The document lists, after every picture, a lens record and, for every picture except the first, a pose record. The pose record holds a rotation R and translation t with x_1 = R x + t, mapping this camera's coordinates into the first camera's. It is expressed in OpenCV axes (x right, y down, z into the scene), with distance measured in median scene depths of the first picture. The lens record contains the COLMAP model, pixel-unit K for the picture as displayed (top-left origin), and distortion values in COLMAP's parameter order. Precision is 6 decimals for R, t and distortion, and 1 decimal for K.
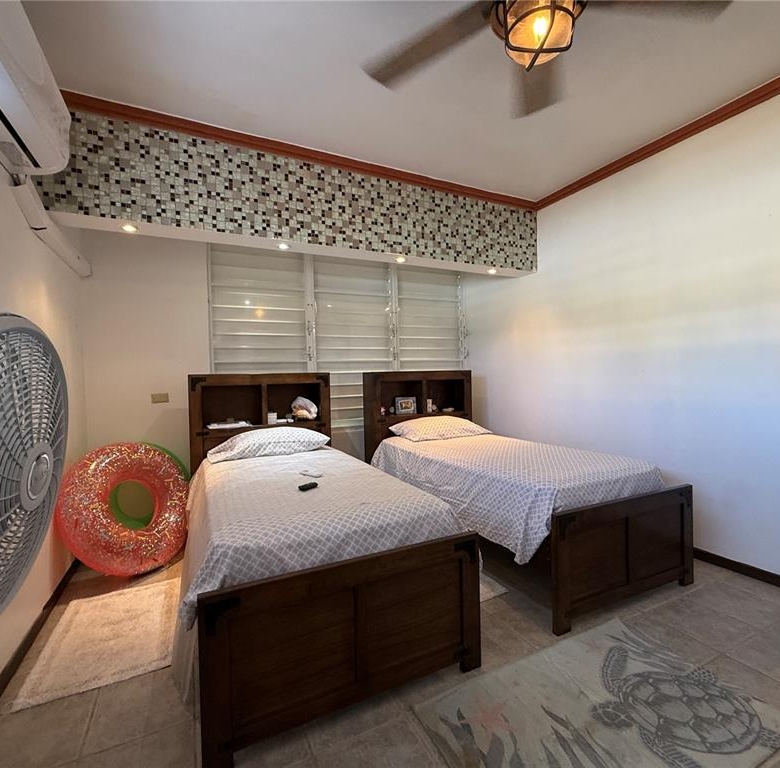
lens RADIAL K [[407.8, 0, 386.9], [0, 407.8, 382.4], [0, 0, 1]] dist [0.002178, -0.000796]
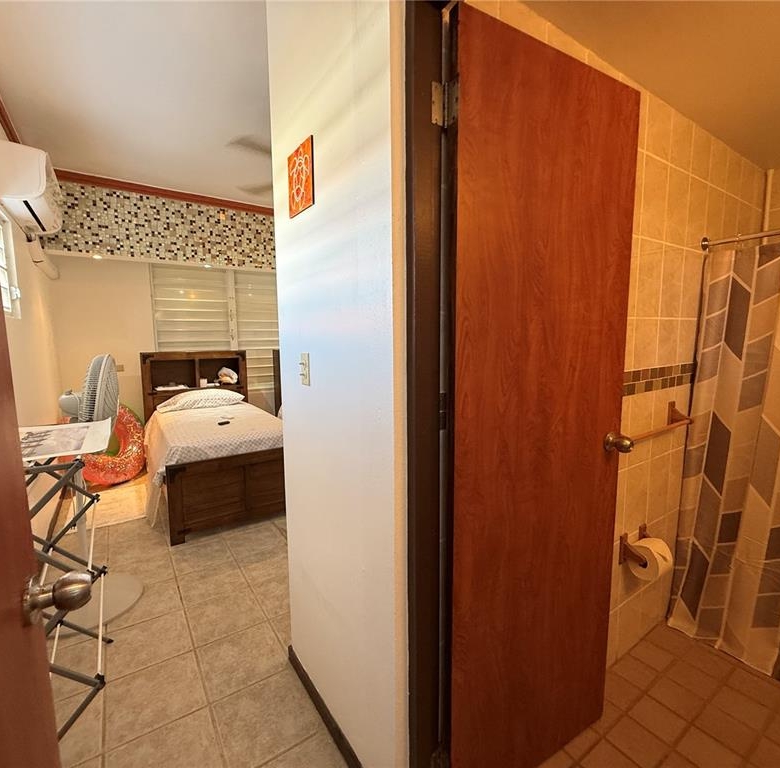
lens RADIAL K [[407.8, 0, 386.9], [0, 407.8, 382.4], [0, 0, 1]] dist [0.002178, -0.000796]
pose [[0.990756, -0.000254, 0.135654, 0.186382], [-0.012643, 0.995473, 0.094201, -0.065476], [-0.135064, -0.095045, 0.986268, -0.571613]]
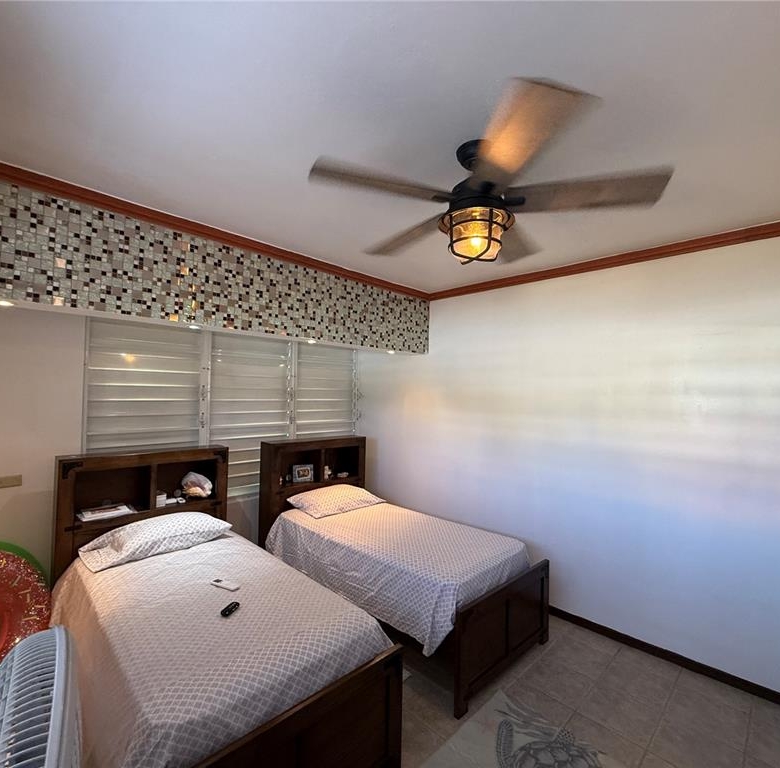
lens RADIAL K [[407.8, 0, 386.9], [0, 407.8, 382.4], [0, 0, 1]] dist [0.002178, -0.000796]
pose [[0.946650, 0.050990, 0.318204, -0.125827], [-0.037764, 0.998152, -0.047602, -0.178468], [-0.320044, 0.033046, 0.946826, -0.038890]]
